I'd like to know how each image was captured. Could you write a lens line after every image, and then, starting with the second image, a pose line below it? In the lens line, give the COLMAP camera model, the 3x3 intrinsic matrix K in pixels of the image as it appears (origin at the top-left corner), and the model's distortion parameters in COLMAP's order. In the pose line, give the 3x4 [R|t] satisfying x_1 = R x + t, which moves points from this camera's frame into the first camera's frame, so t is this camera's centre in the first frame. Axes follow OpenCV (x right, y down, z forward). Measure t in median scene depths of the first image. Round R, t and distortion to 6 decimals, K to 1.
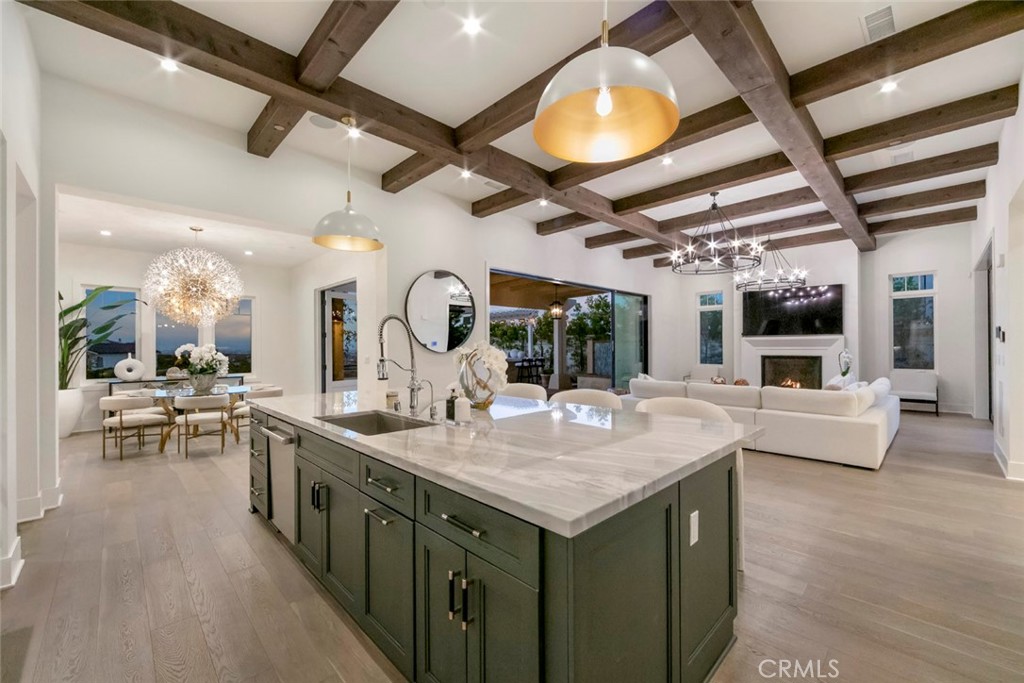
lens RADIAL K [[421.2, 0, 532.6], [0, 421.2, 346.9], [0, 0, 1]] dist [-0.012928, 0.000885]
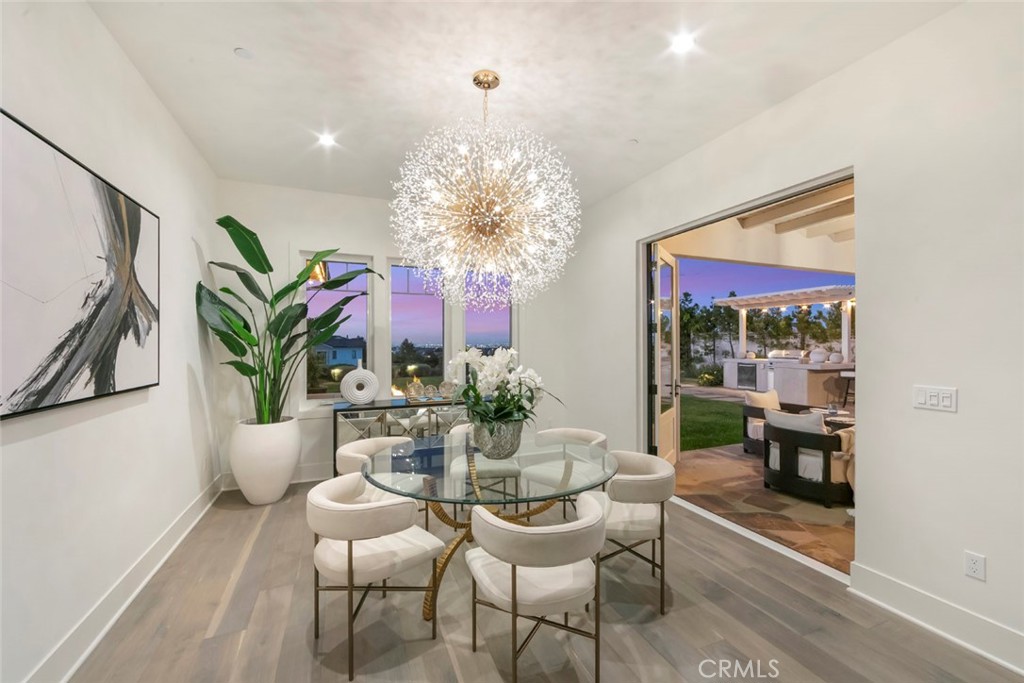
lens RADIAL K [[421.2, 0, 520.9], [0, 421.2, 342.8], [0, 0, 1]] dist [-0.012928, 0.000885]
pose [[0.919308, 0.000051, -0.393539, -0.521974], [-0.000612, 0.999999, -0.001299, -0.010393], [0.393538, 0.001435, 0.919307, 0.540516]]
